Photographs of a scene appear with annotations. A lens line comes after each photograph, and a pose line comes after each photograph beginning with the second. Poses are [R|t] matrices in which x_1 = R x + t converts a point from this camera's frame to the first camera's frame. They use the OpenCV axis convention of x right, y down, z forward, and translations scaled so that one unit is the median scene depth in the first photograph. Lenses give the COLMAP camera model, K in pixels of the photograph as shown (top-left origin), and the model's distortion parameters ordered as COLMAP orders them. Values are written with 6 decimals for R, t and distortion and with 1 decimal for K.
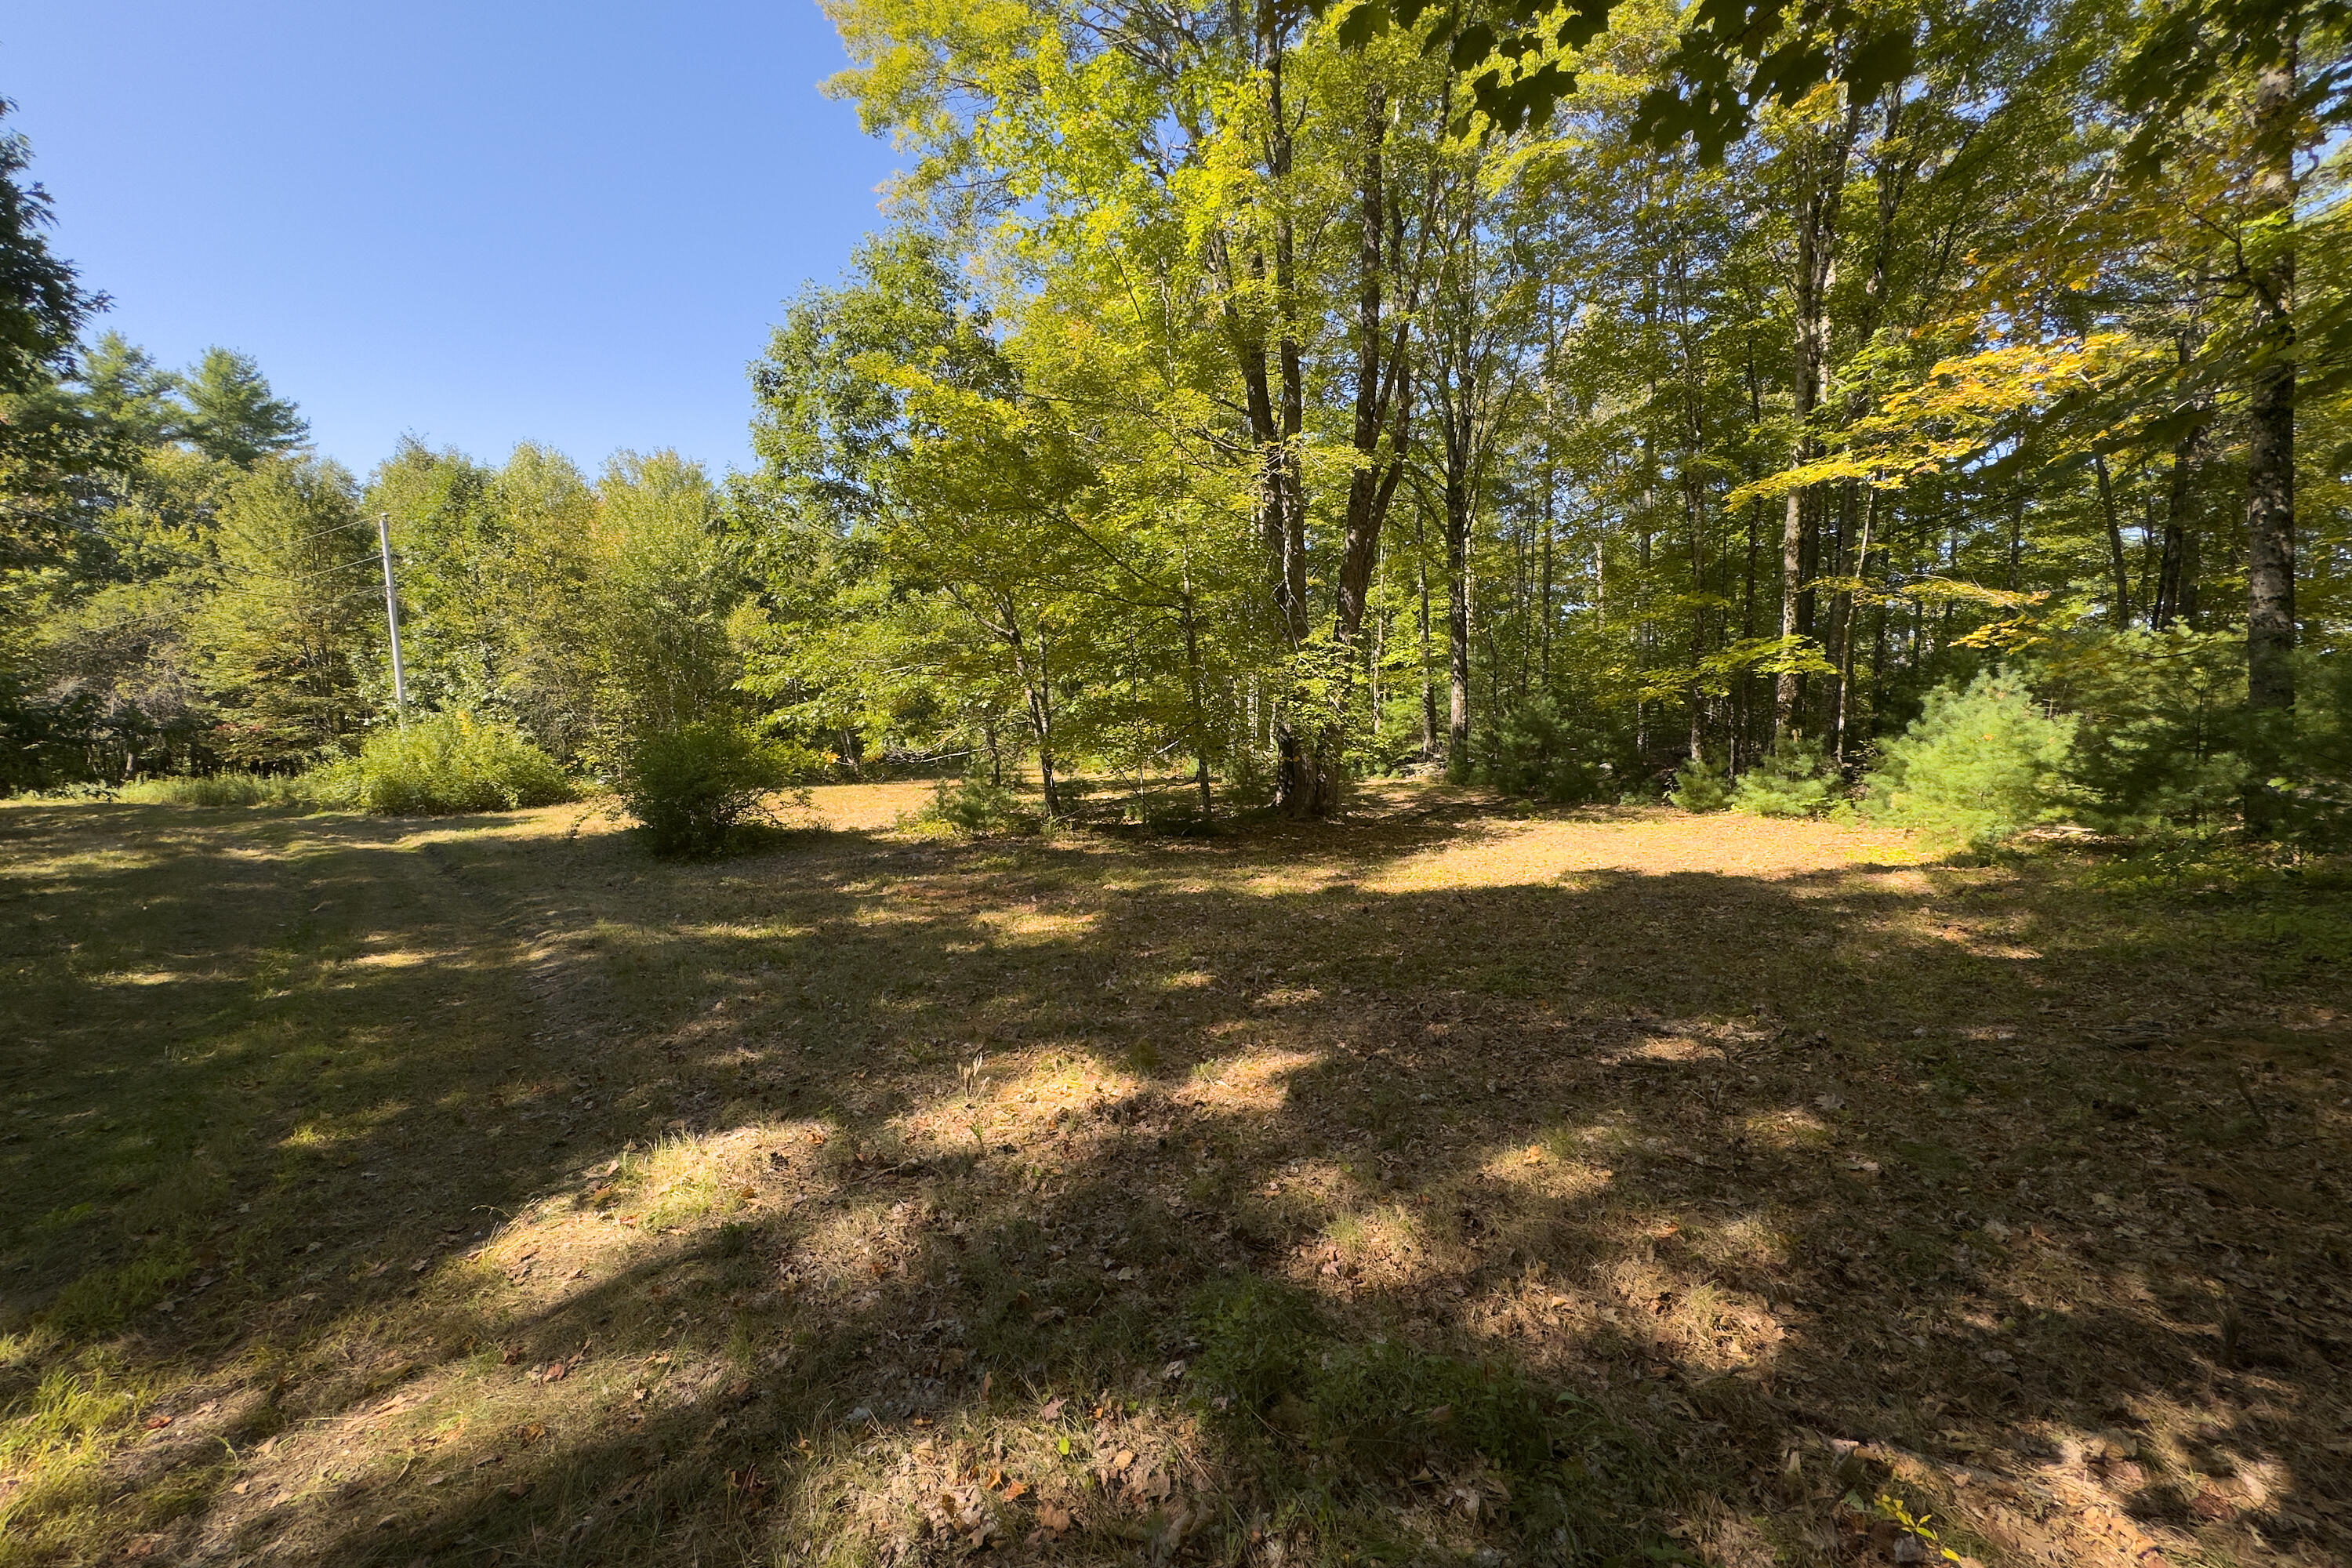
lens RADIAL K [[939.4, 0, 1168.1], [0, 939.4, 776.0], [0, 0, 1]] dist [0.001532, 0.000153]
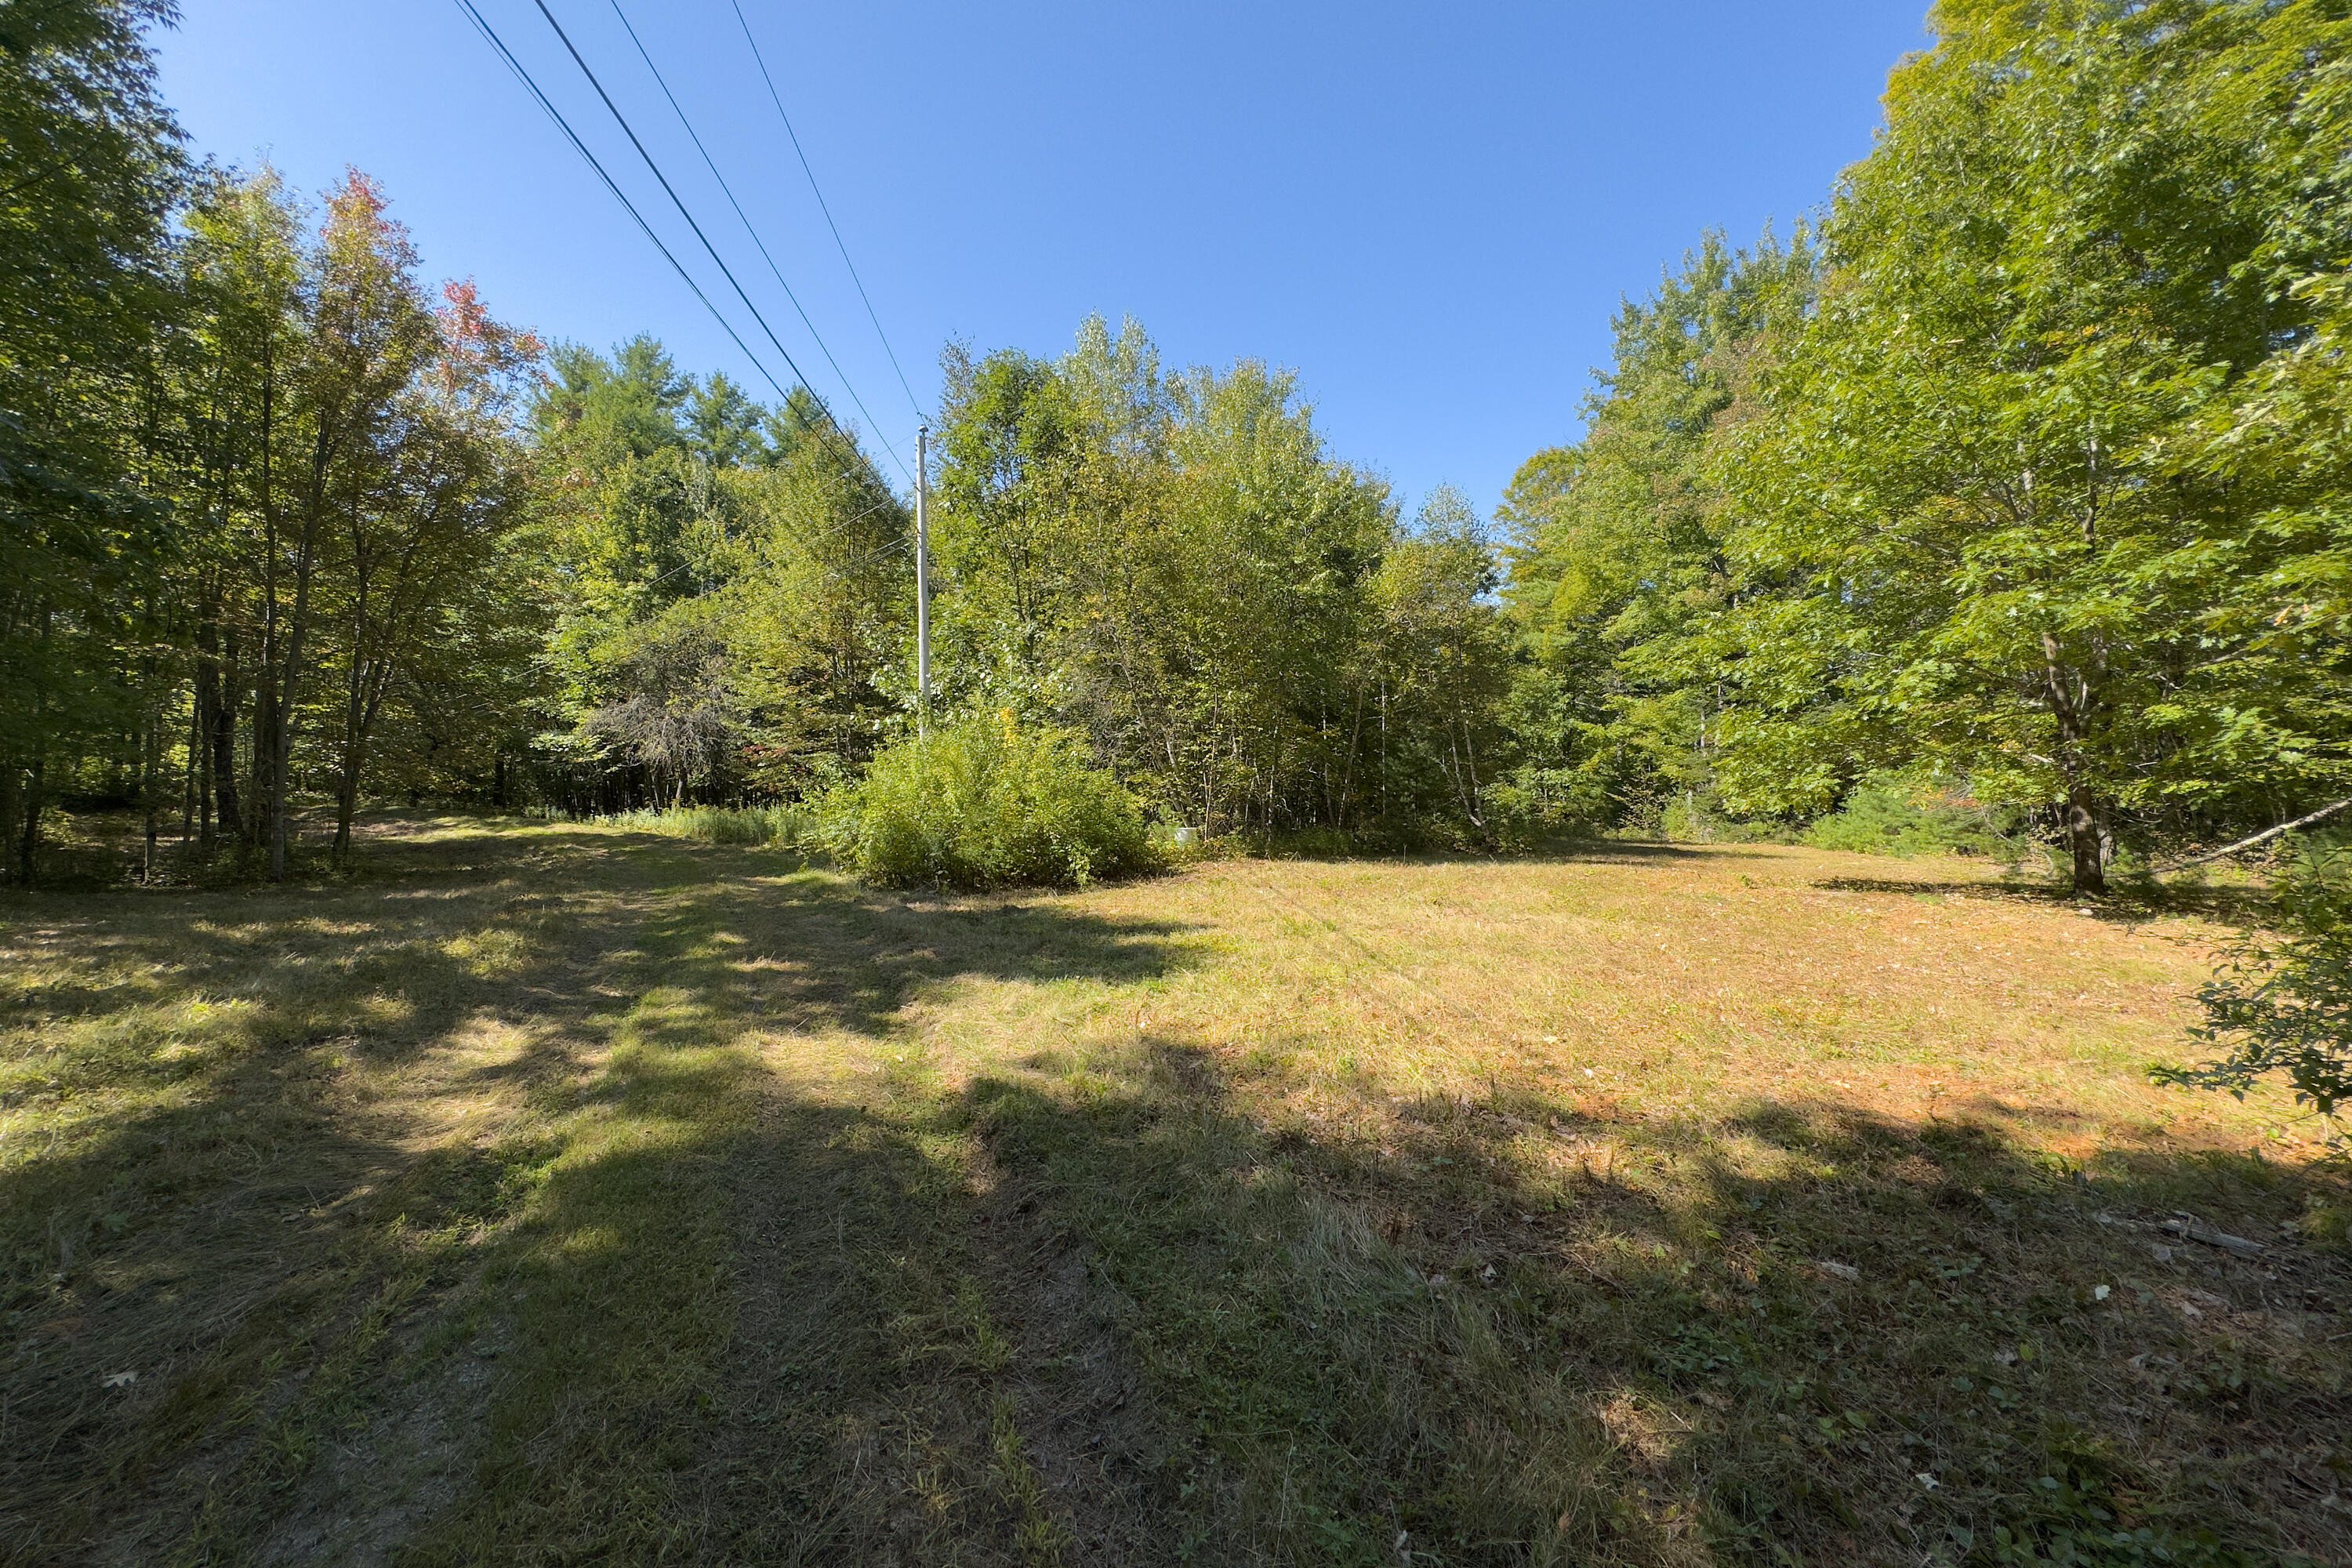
lens RADIAL K [[939.4, 0, 1179.3], [0, 939.4, 795.1], [0, 0, 1]] dist [0.001532, 0.000153]
pose [[0.915044, 0.030920, -0.402167, -0.331442], [-0.050376, 0.998011, -0.037890, 0.001425], [0.400195, 0.054931, 0.914782, 0.407561]]
